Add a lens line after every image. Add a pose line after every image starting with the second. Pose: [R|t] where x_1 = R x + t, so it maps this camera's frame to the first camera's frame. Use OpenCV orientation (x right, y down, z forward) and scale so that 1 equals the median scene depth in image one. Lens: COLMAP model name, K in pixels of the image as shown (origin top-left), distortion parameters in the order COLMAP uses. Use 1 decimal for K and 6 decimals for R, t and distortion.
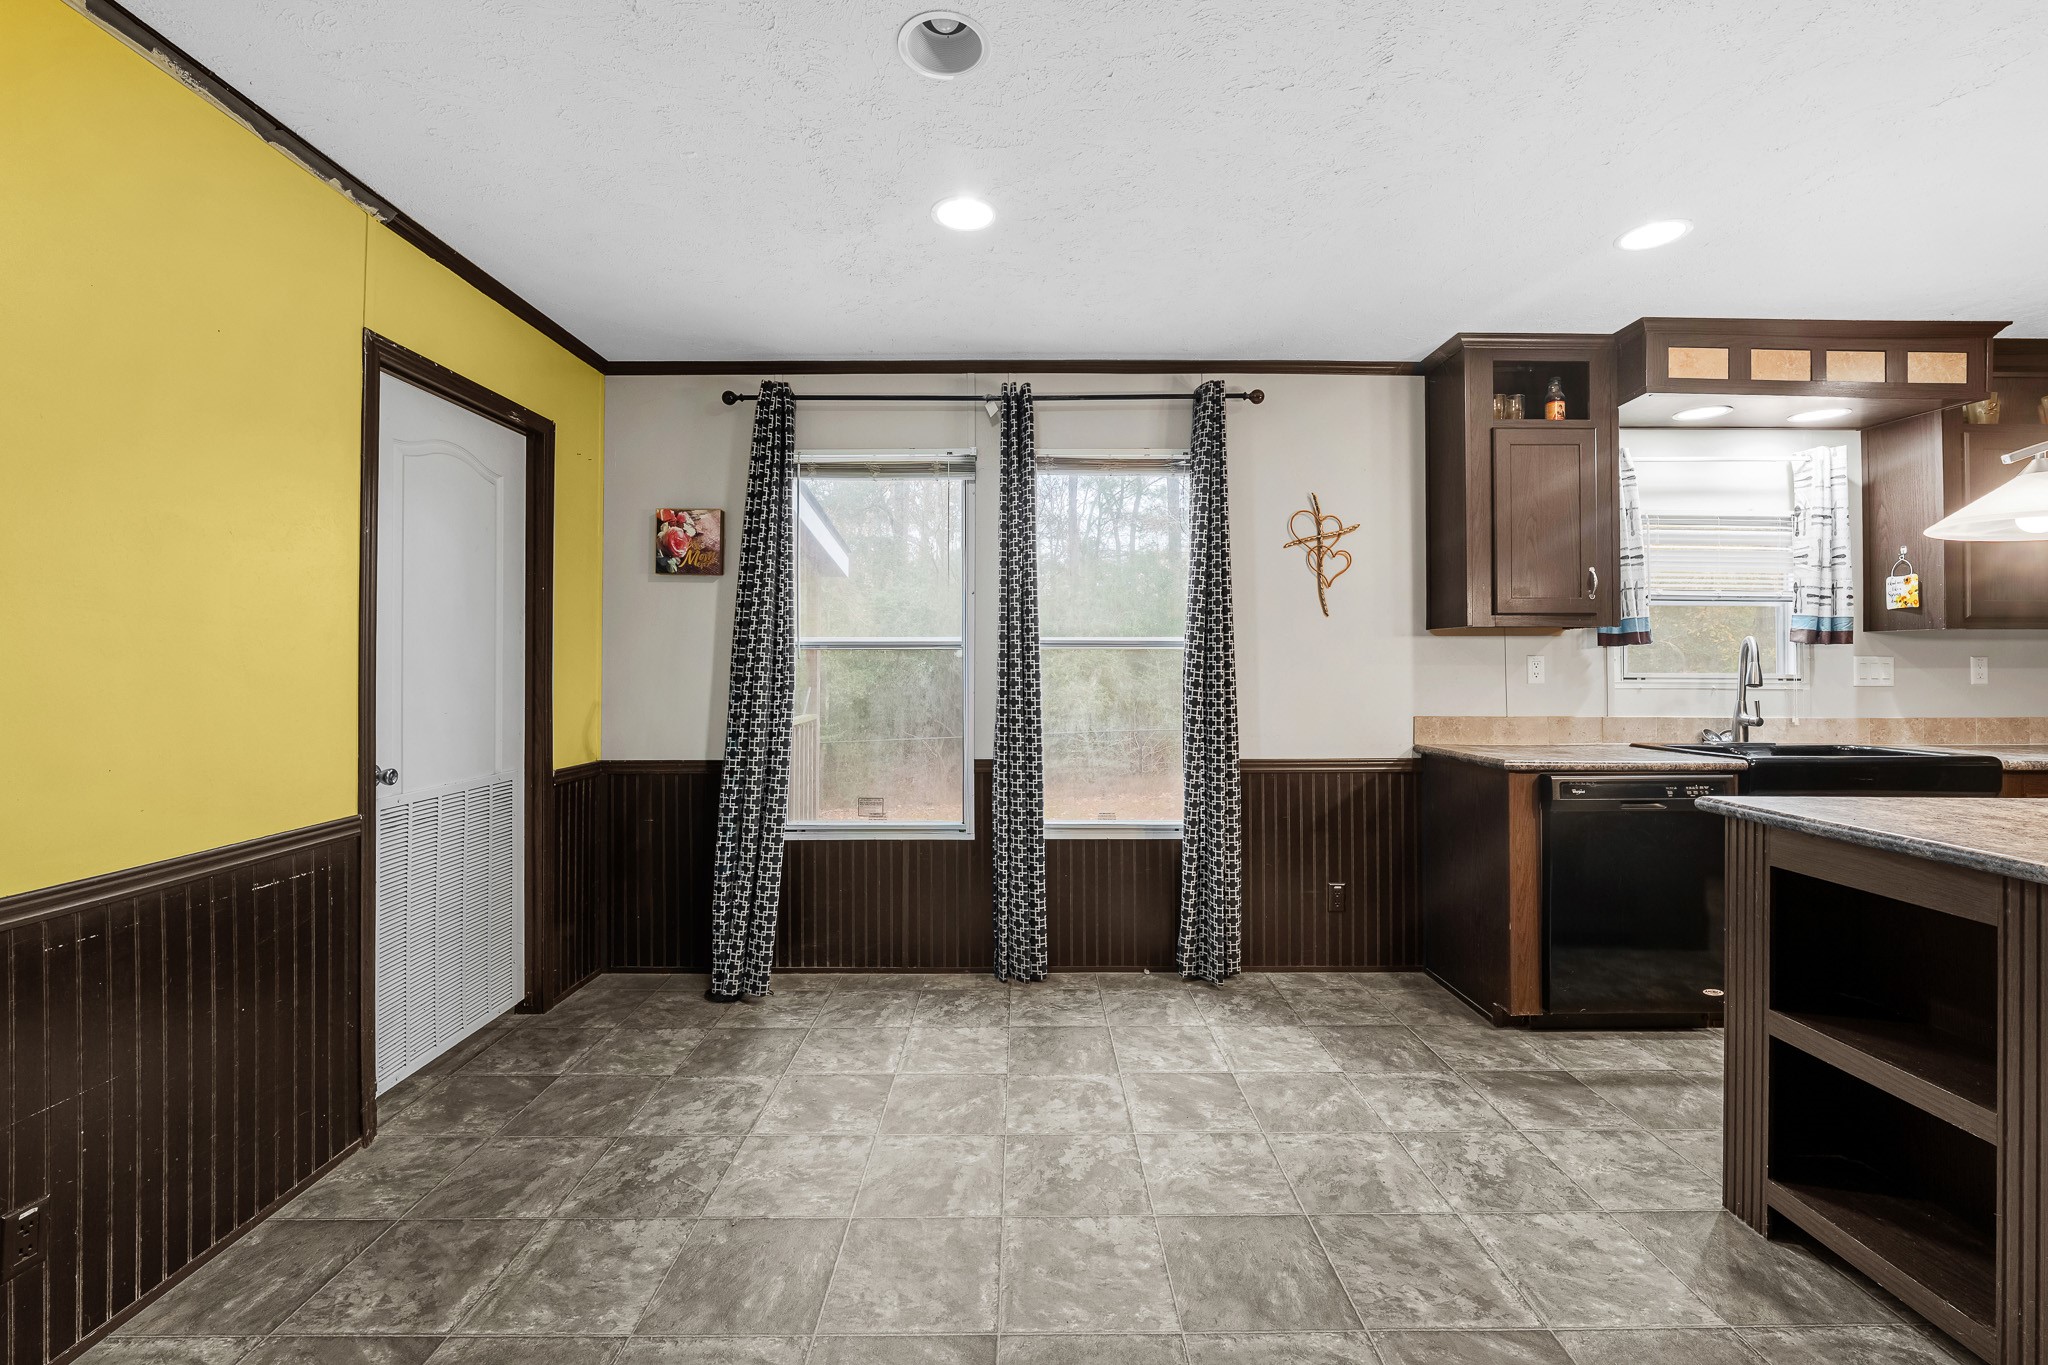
lens RADIAL K [[843.1, 0, 1022.5], [0, 843.1, 656.8], [0, 0, 1]] dist [-0.011676, 0.000529]
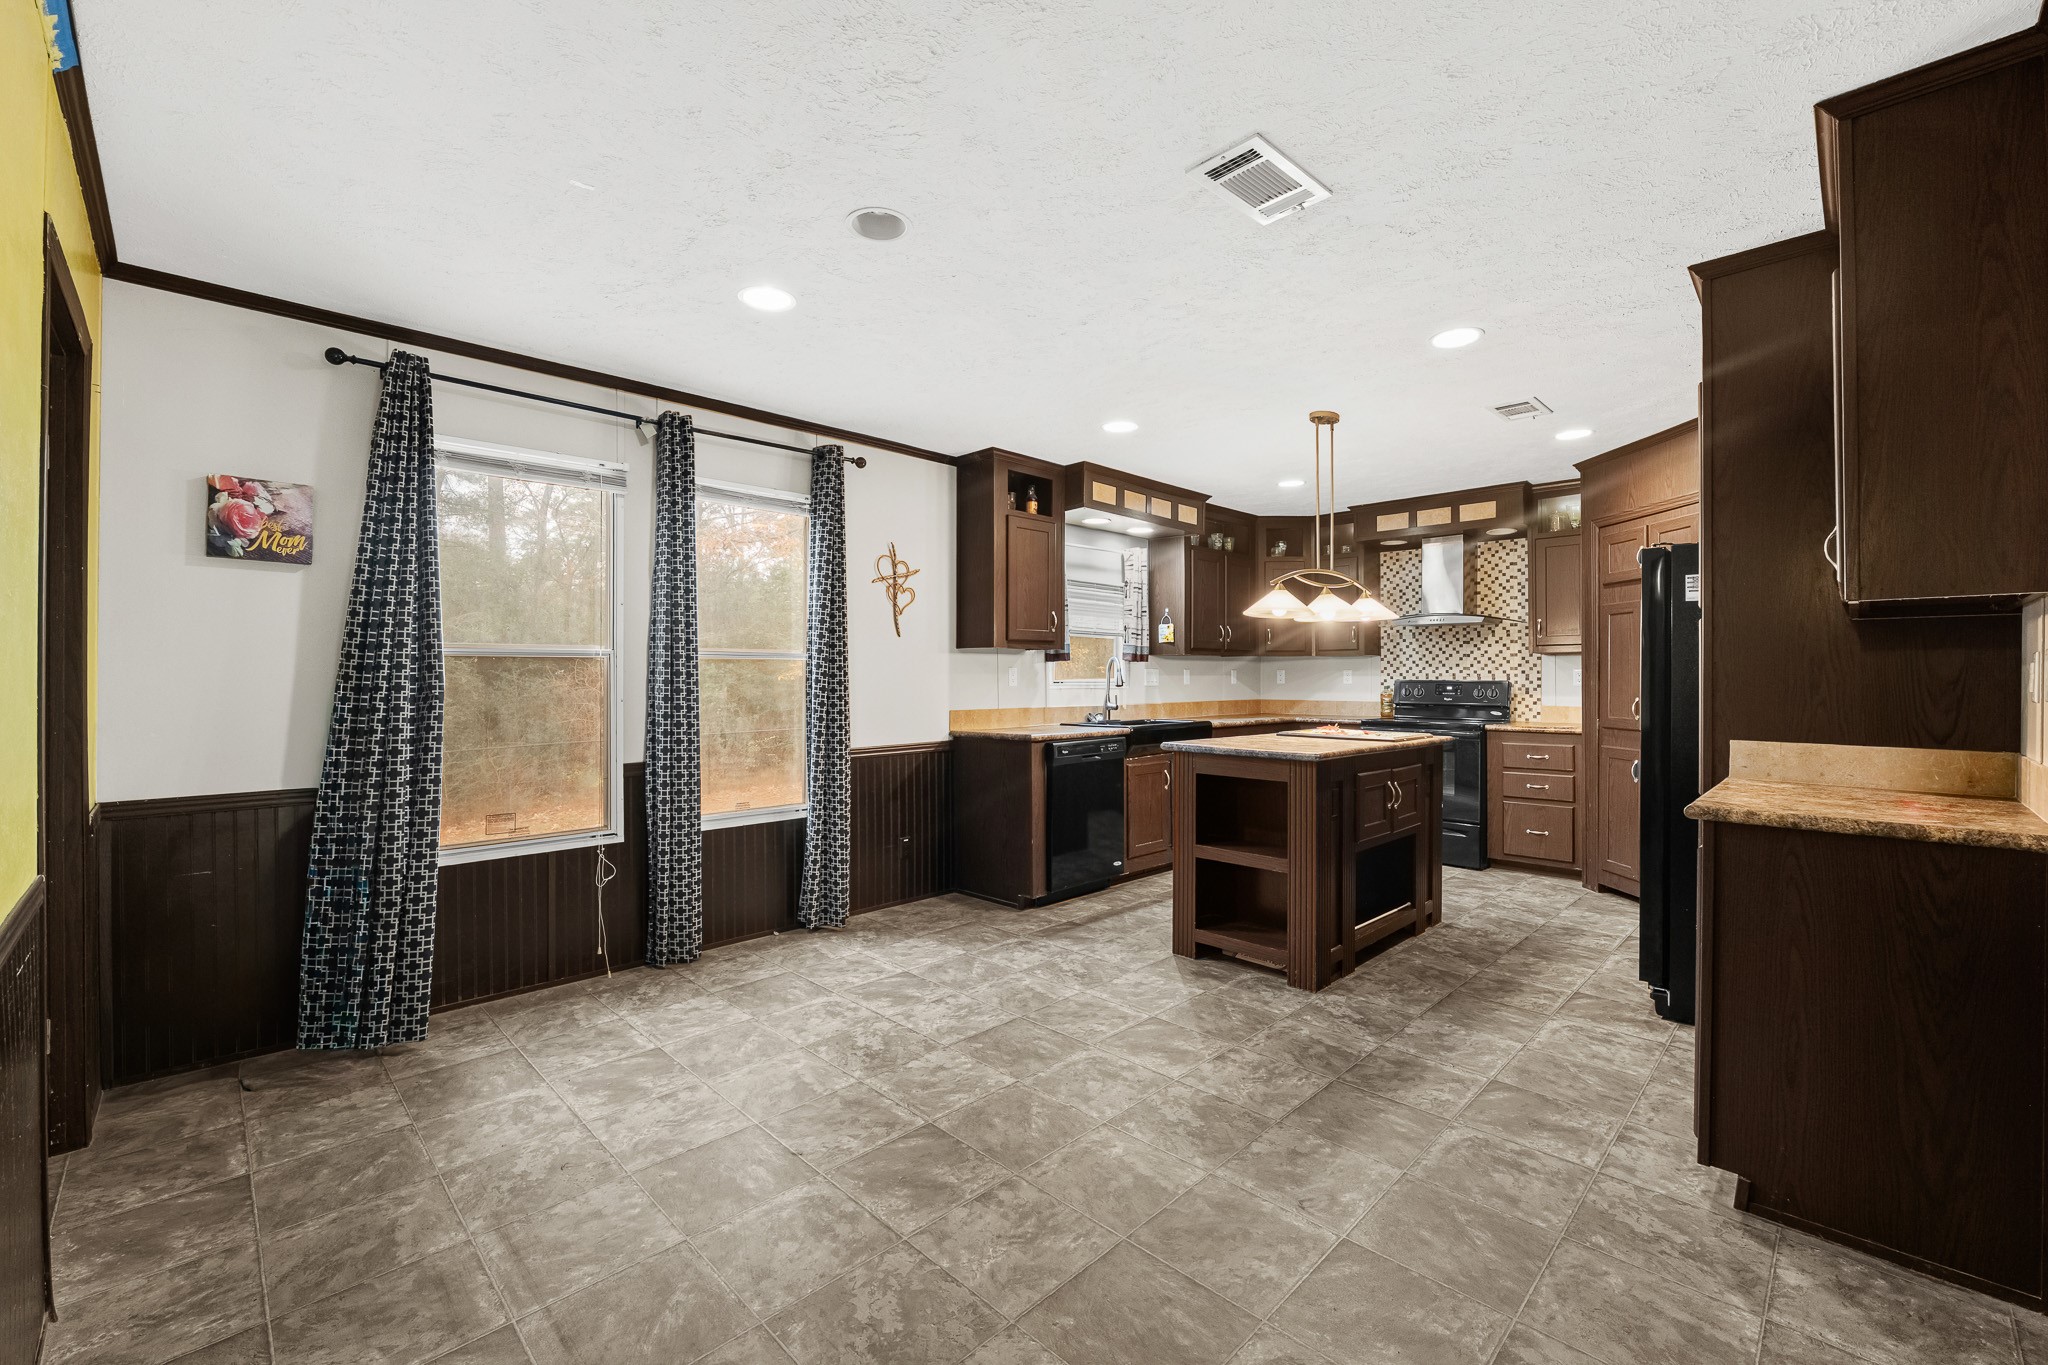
lens RADIAL K [[844.4, 0, 1016.0], [0, 844.4, 674.7], [0, 0, 1]] dist [-0.012496, -0.000081]
pose [[0.714517, -0.000485, 0.699617, -0.463924], [-0.006531, 0.999952, 0.007363, 0.000527], [-0.699587, -0.009831, 0.714480, -0.081204]]
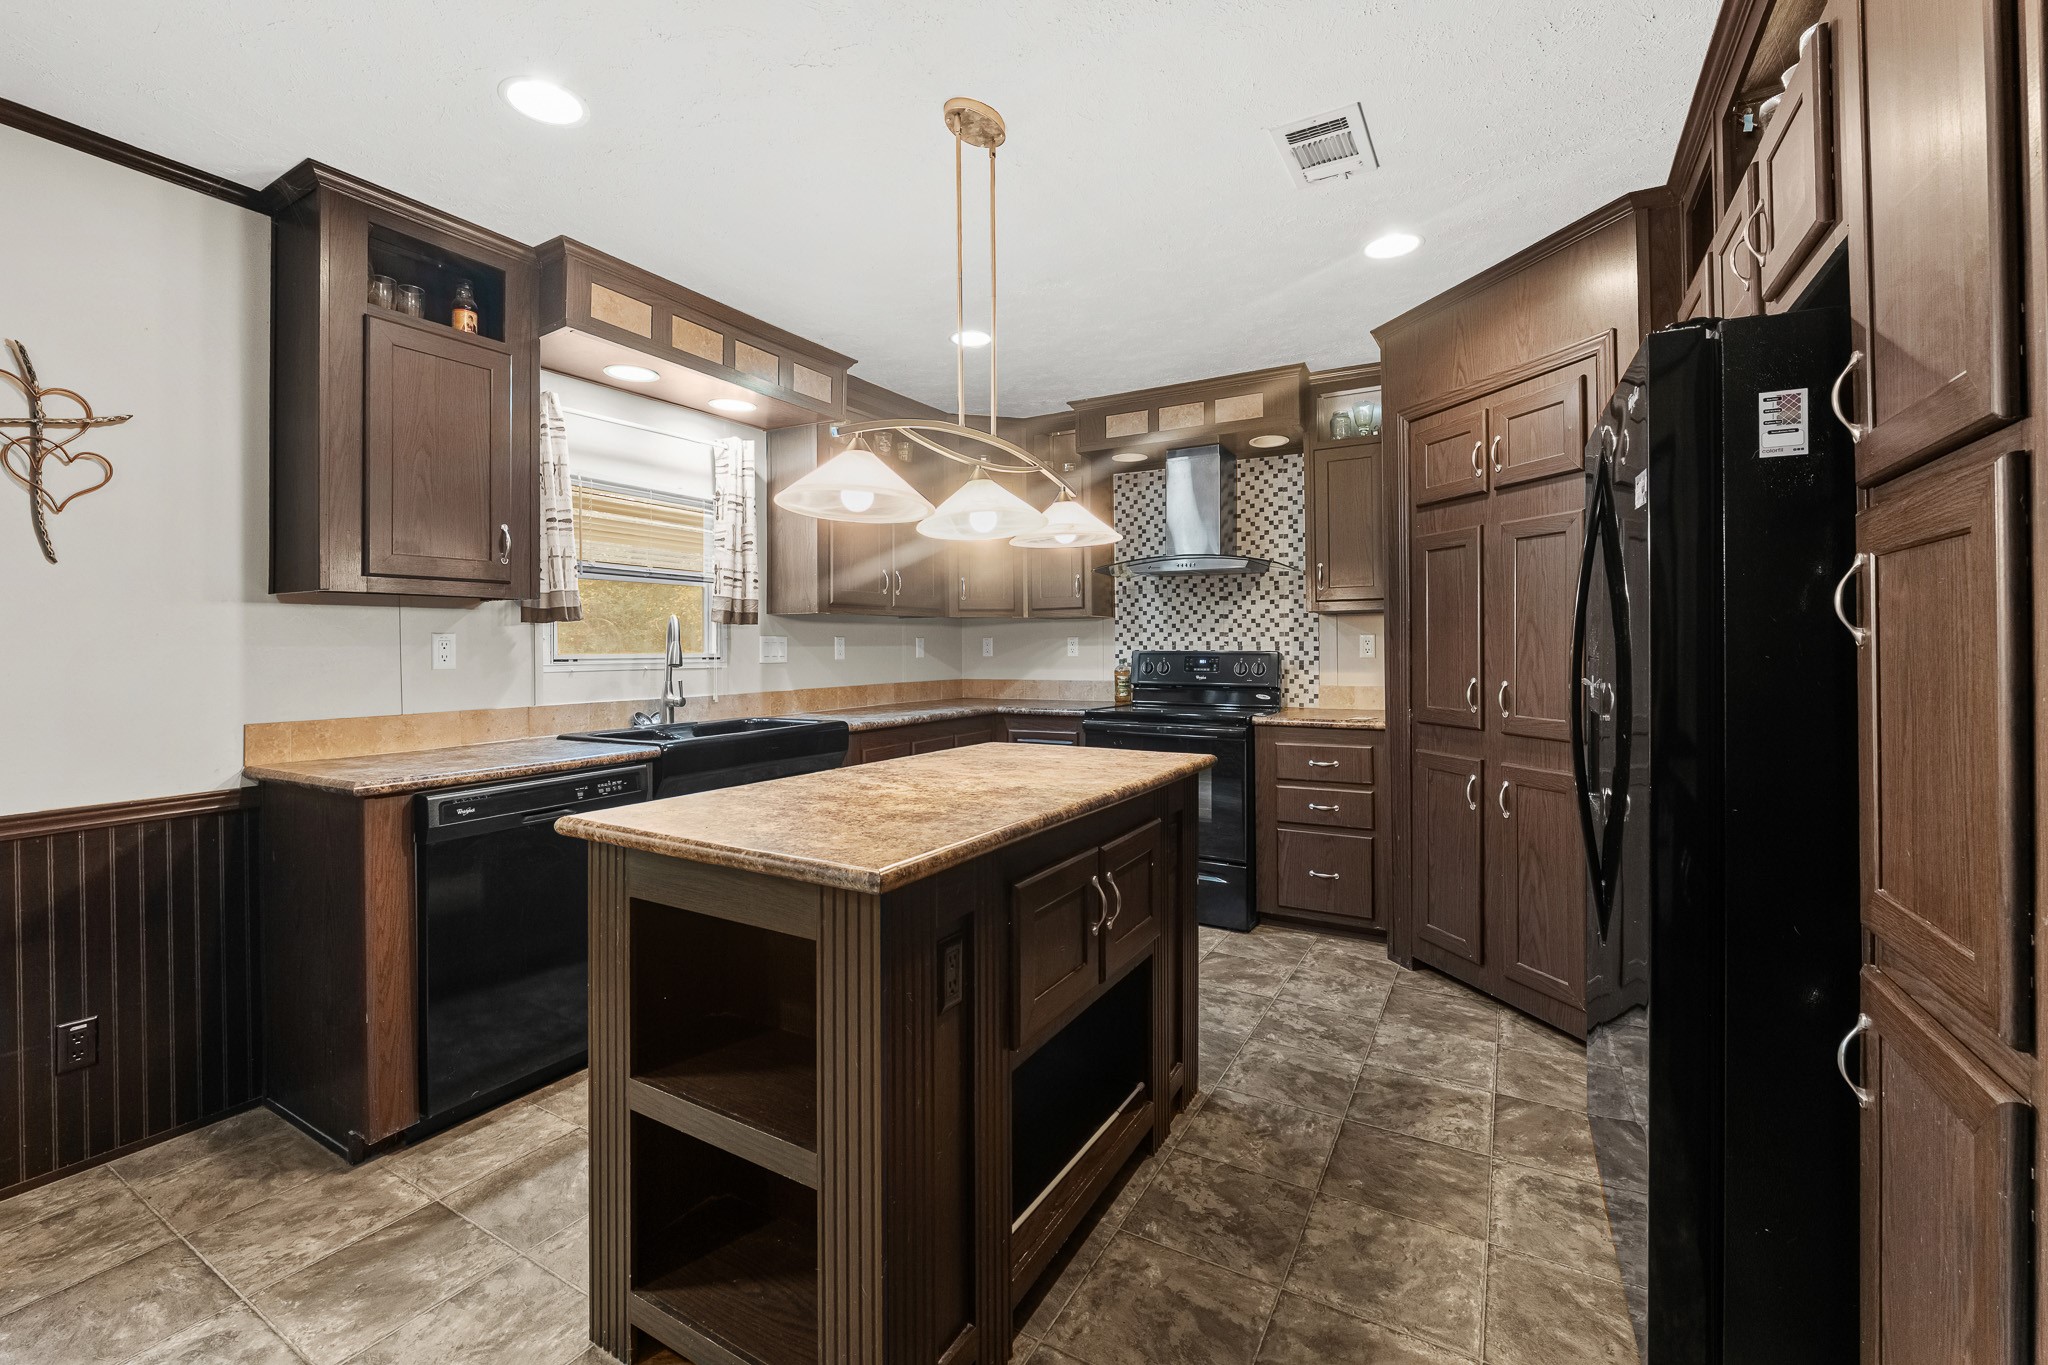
lens RADIAL K [[852.2, 0, 1013.7], [0, 852.2, 638.5], [0, 0, 1]] dist [-0.012605, -0.000019]
pose [[0.506546, 0.001970, 0.862211, 0.214405], [-0.003106, 0.999995, -0.000460, 0.002188], [-0.862207, -0.002445, 0.506550, 0.154718]]
